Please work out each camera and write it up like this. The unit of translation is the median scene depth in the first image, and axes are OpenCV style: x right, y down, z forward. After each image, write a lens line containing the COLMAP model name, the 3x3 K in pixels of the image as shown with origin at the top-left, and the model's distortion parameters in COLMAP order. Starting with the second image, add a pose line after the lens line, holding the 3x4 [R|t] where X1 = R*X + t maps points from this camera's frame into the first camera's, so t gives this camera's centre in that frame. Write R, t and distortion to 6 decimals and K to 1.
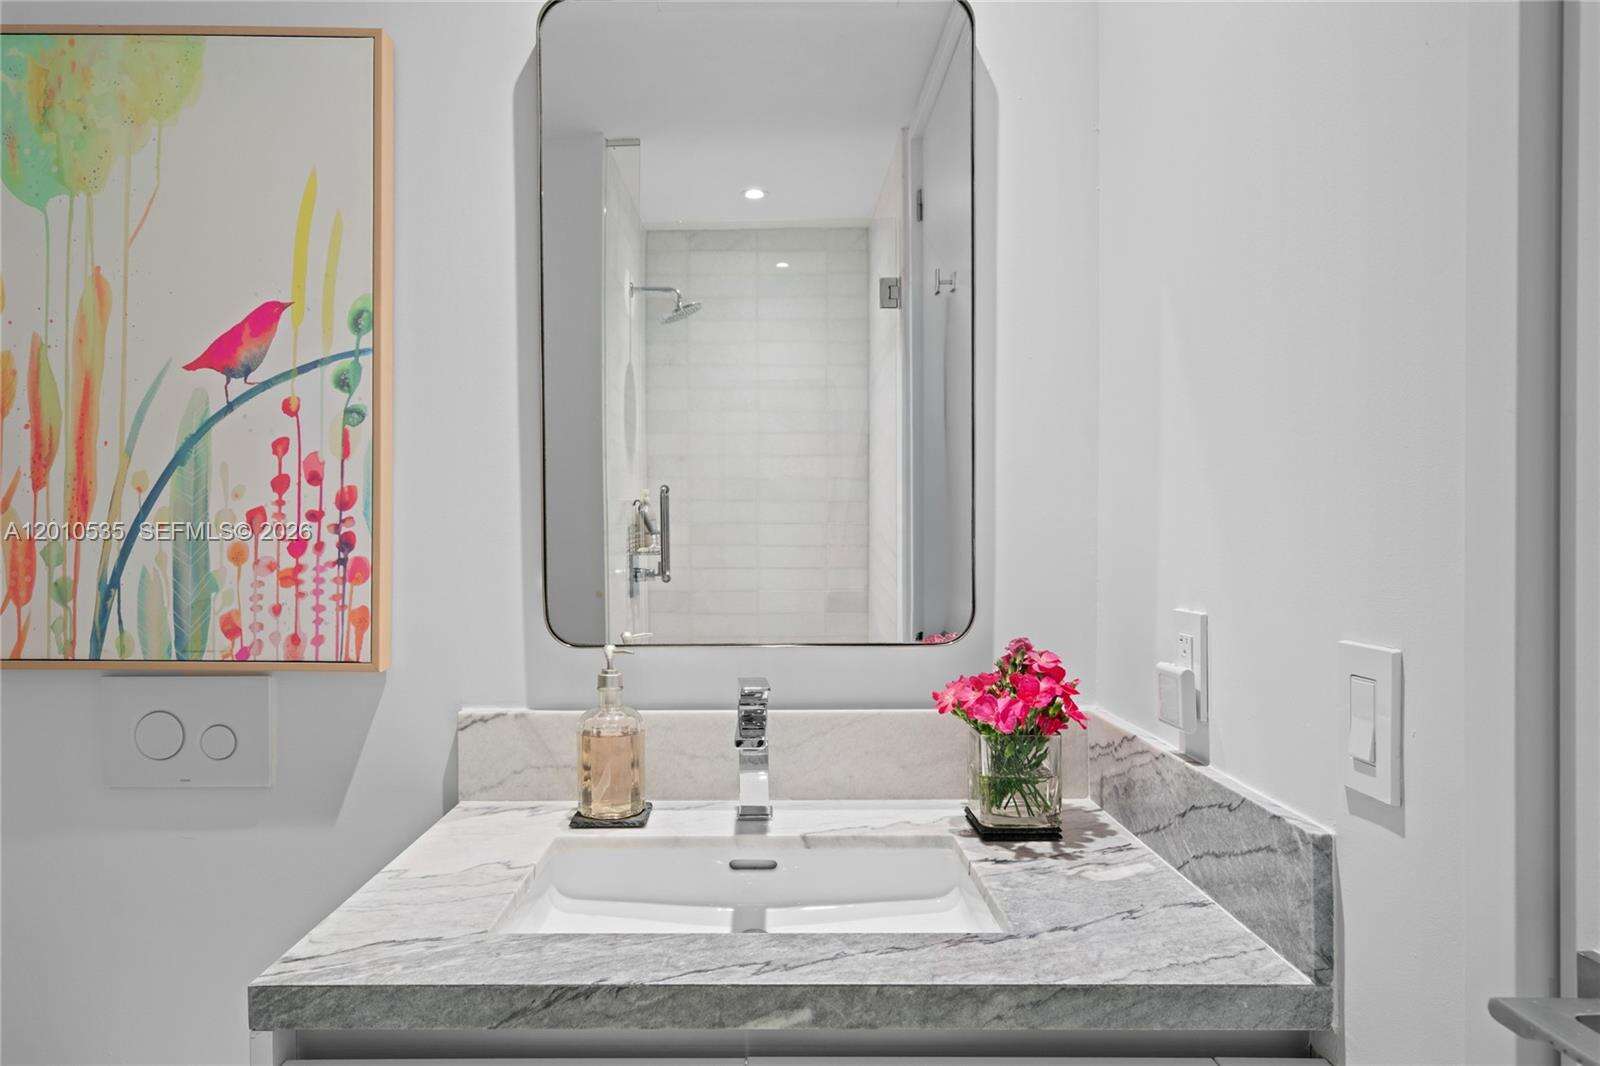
lens RADIAL K [[952.3, 0, 800.0], [0, 952.3, 533.0], [0, 0, 1]] dist [0.002429, -0.000353]
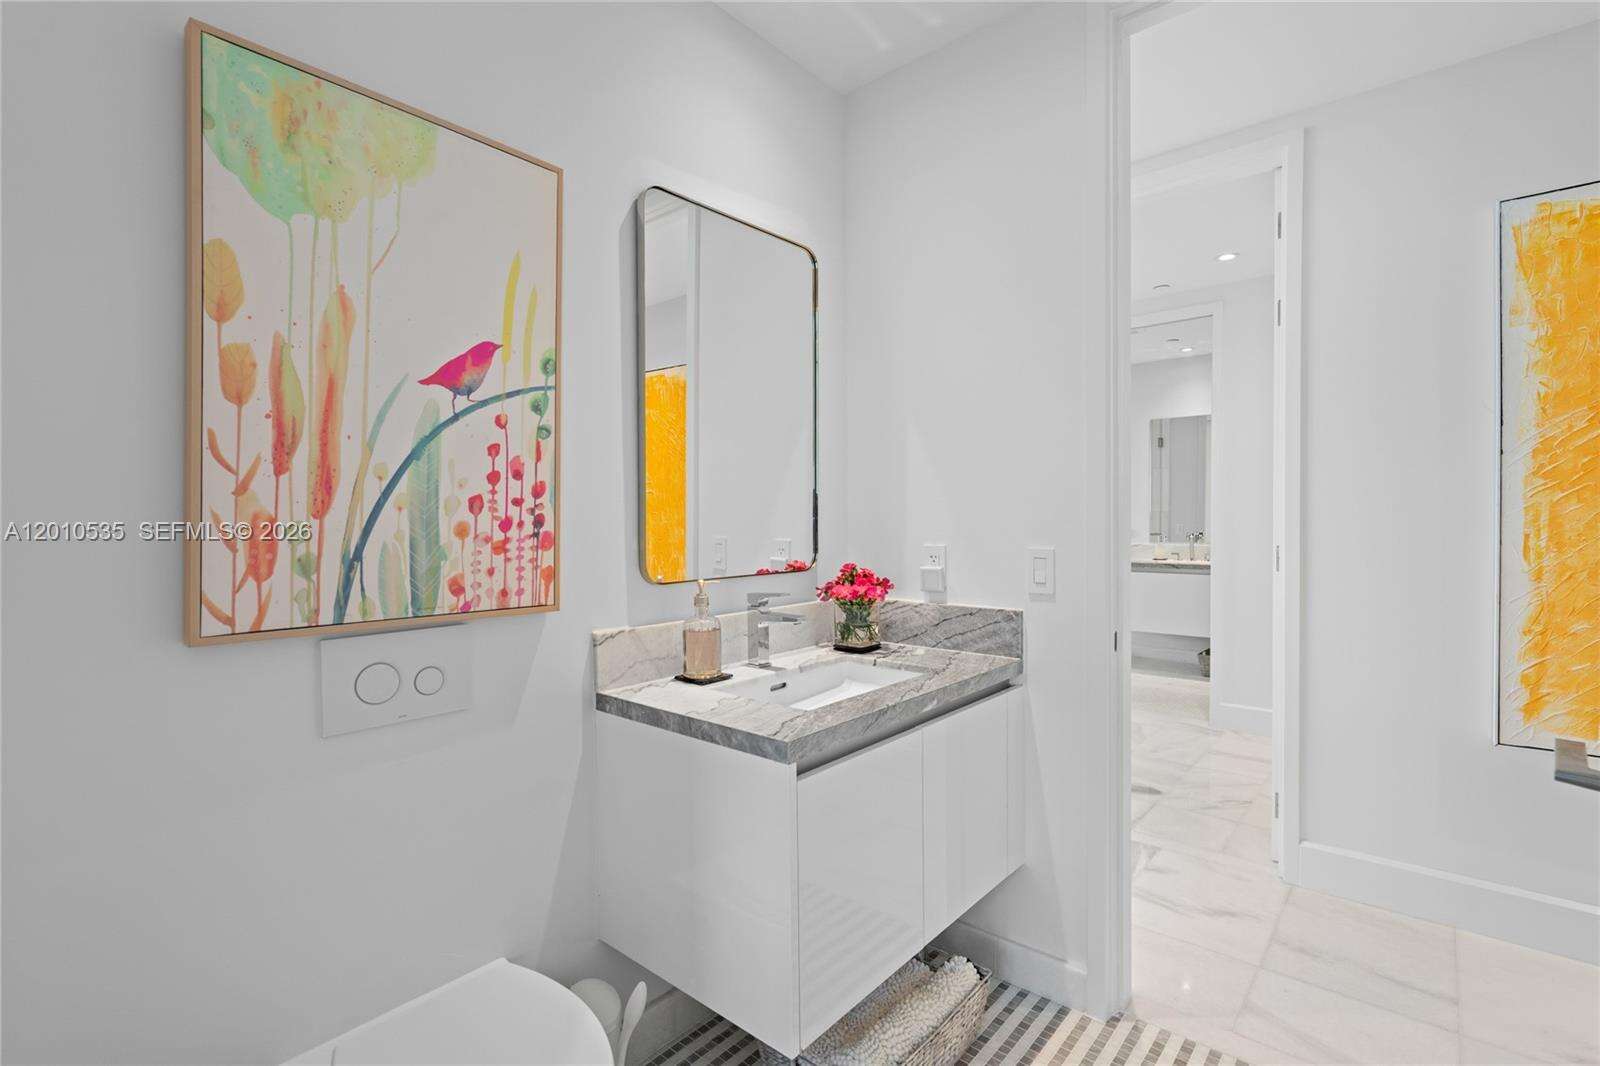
lens RADIAL K [[729.3, 0, 804.1], [0, 729.3, 524.6], [0, 0, 1]] dist [-0.006083, 0.000467]
pose [[0.655439, -0.009149, 0.755193, -1.035026], [0.009734, 0.999946, 0.003666, 0.014843], [-0.755186, 0.004949, 0.655492, -0.004962]]
